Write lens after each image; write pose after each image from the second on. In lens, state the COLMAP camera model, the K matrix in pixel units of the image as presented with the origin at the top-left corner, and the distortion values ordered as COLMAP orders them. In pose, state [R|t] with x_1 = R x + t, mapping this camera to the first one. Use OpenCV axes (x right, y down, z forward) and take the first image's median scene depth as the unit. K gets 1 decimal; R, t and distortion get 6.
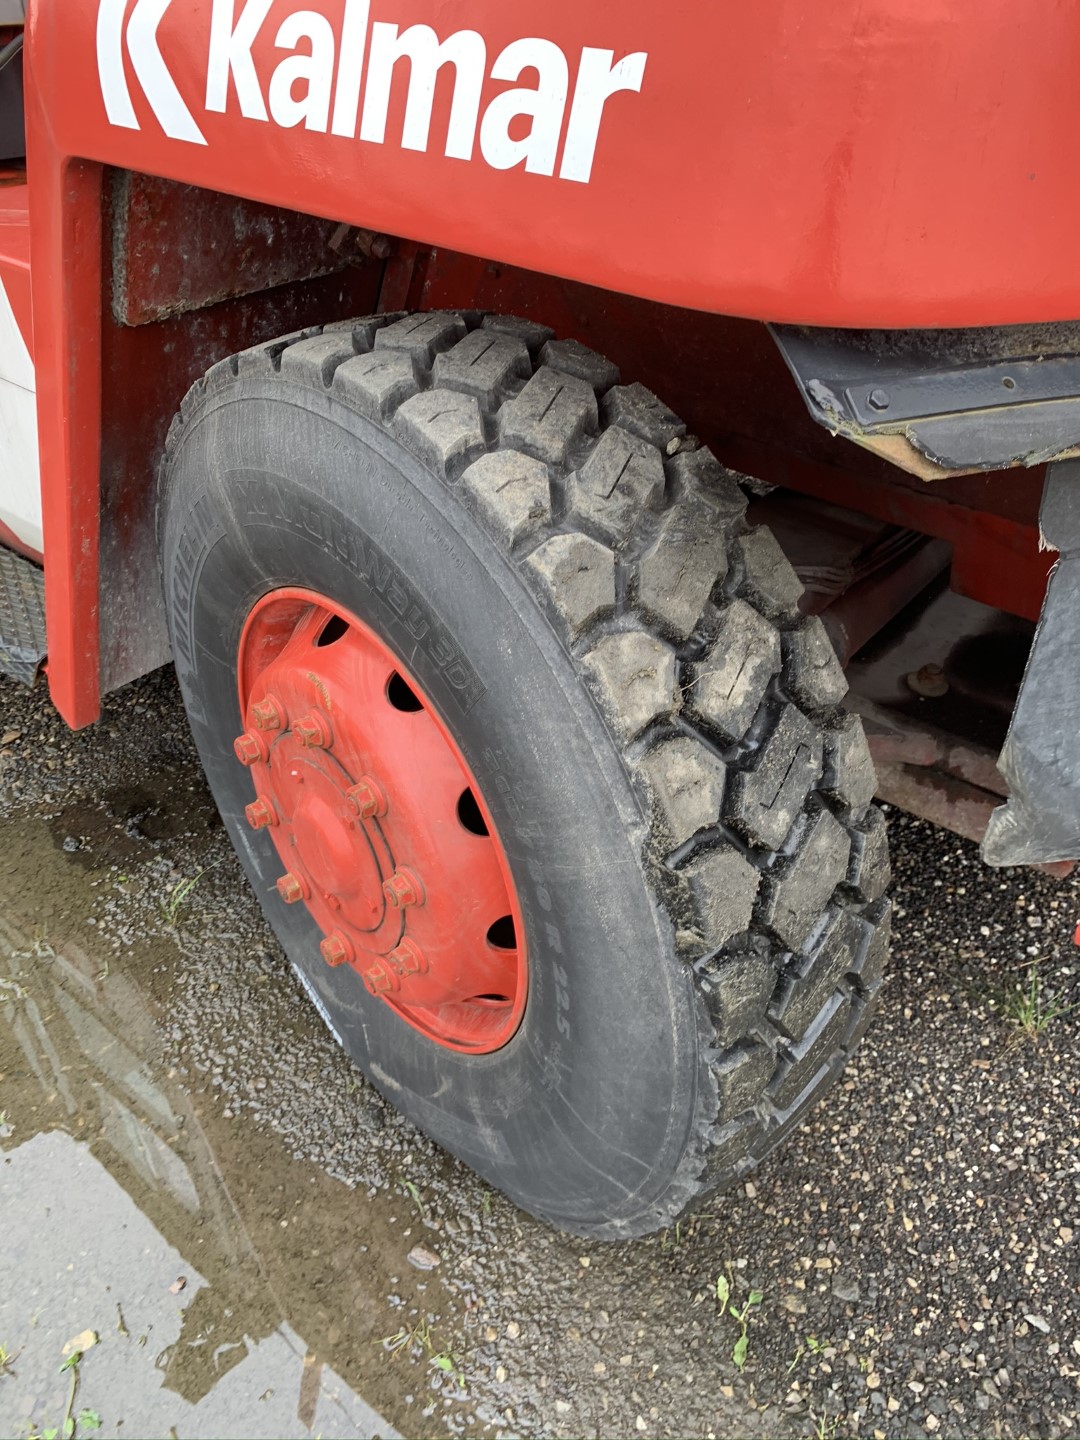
lens RADIAL K [[1109.8, 0, 521.4], [0, 1109.8, 692.3], [0, 0, 1]] dist [0.044368, -0.055211]
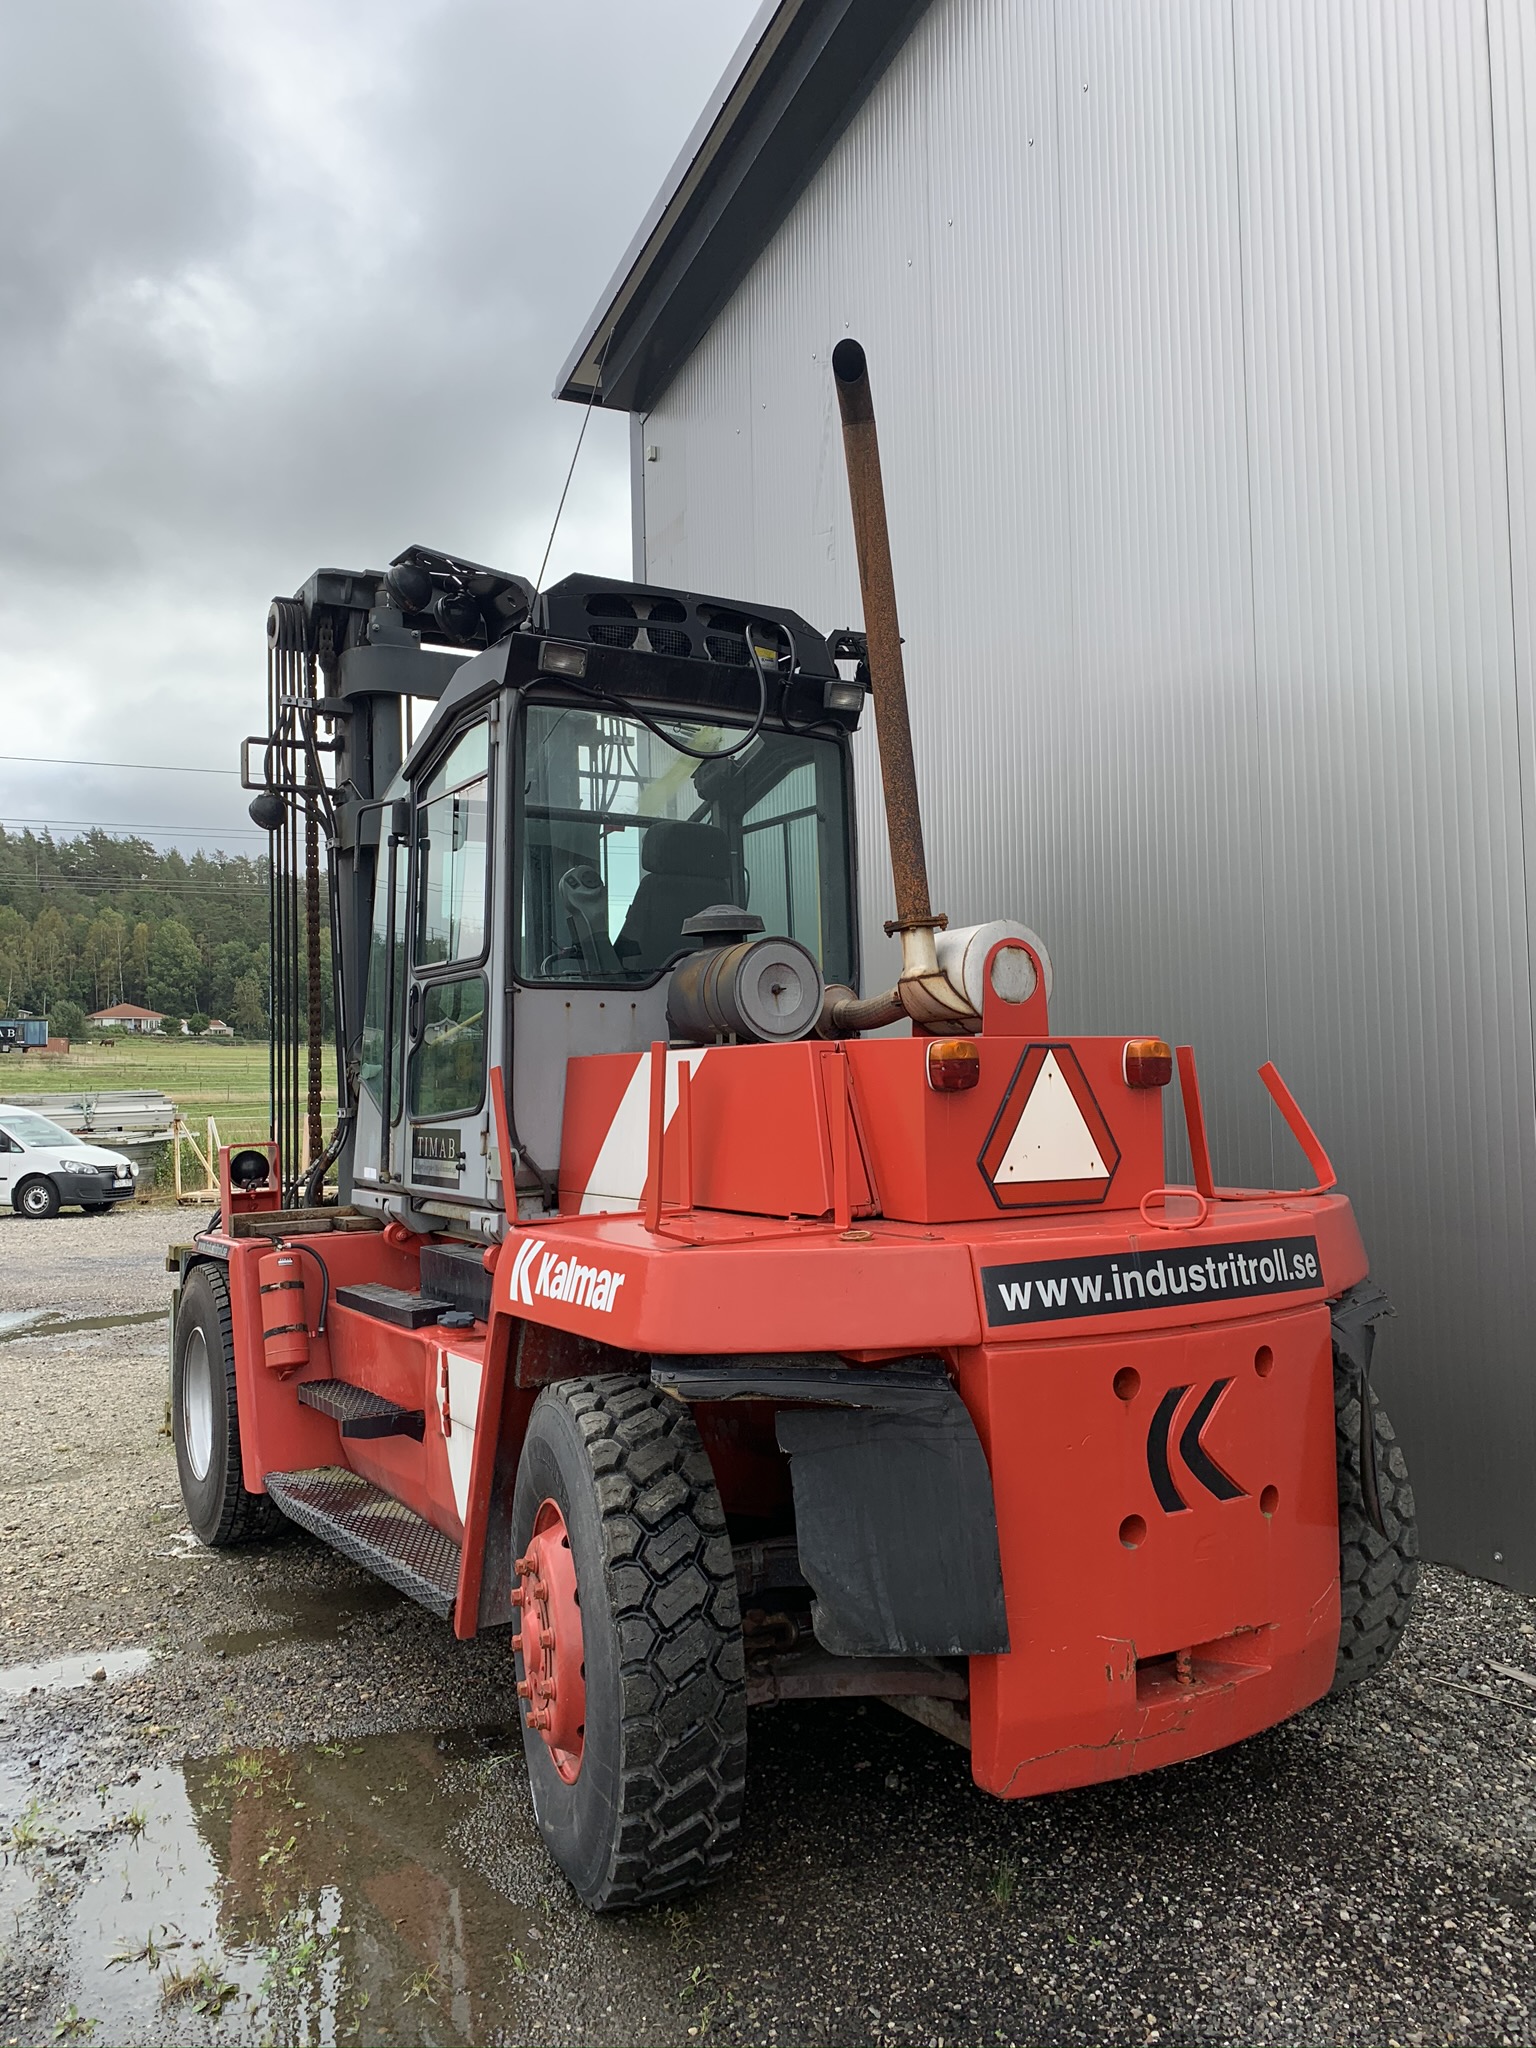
lens RADIAL K [[1578.3, 0, 791.8], [0, 1578.3, 1009.9], [0, 0, 1]] dist [0.044368, -0.055211]
pose [[0.936987, -0.068681, -0.342546, 1.707628], [-0.160503, 0.786262, -0.596683, 1.152049], [0.310311, 0.614064, 0.725694, -2.054880]]
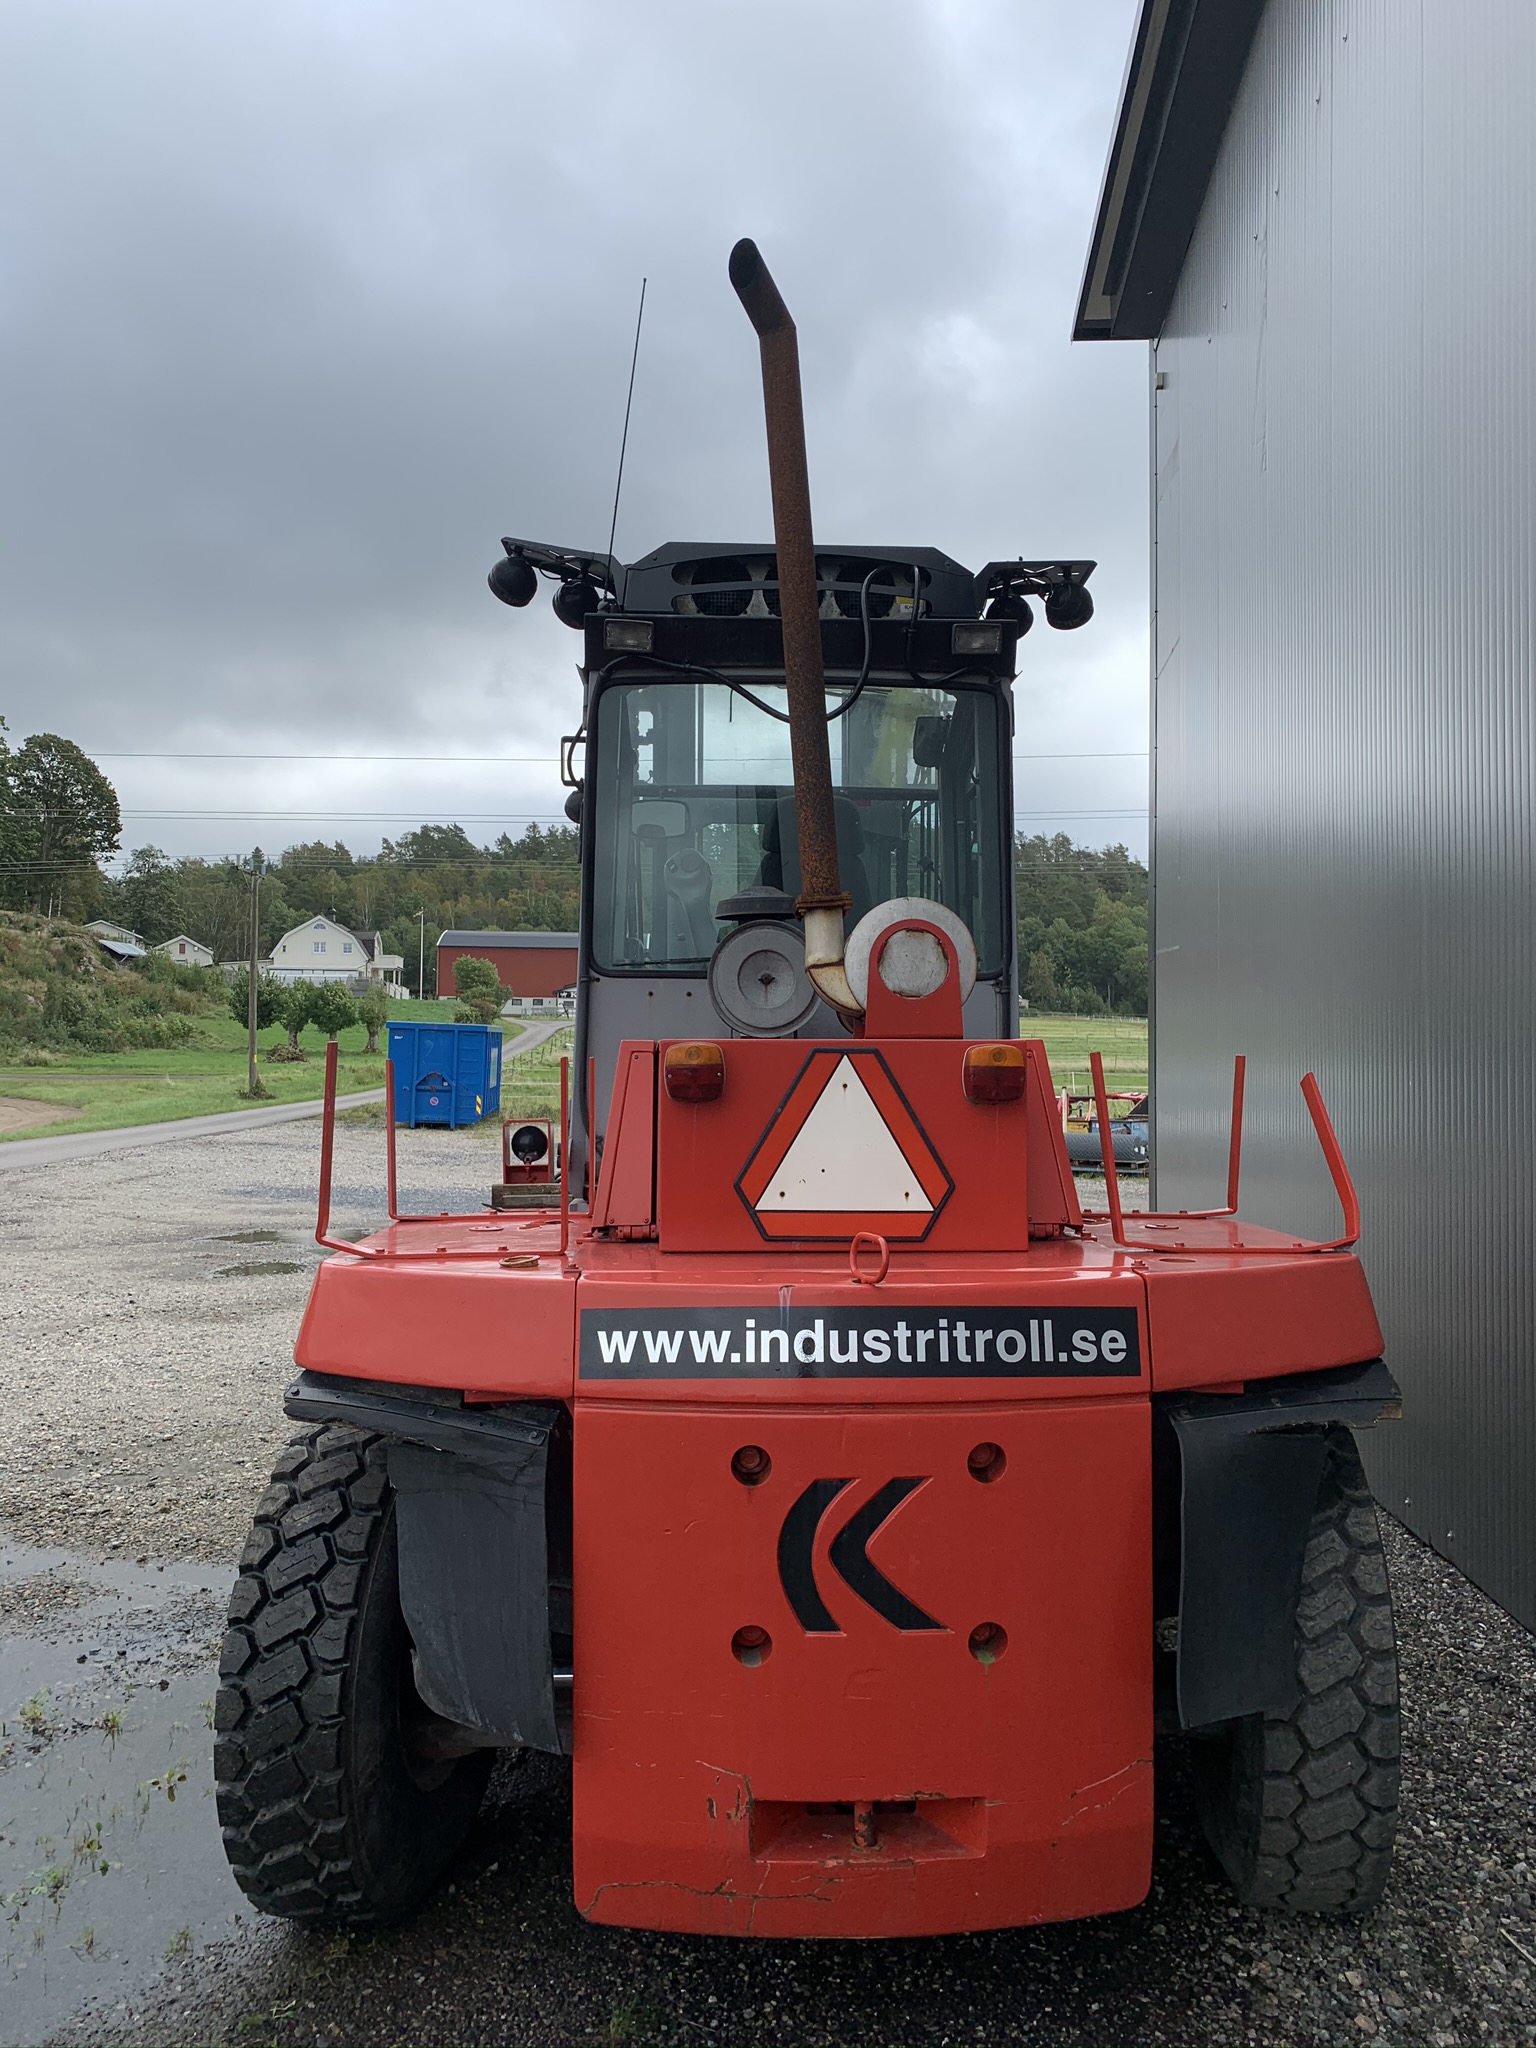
lens RADIAL K [[1578.3, 0, 775.2], [0, 1578.3, 1027.9], [0, 0, 1]] dist [0.044368, -0.055211]
pose [[0.649490, -0.049310, -0.758769, 3.397477], [-0.429212, 0.799935, -0.419381, 0.143169], [0.627646, 0.598057, 0.498386, -0.656973]]
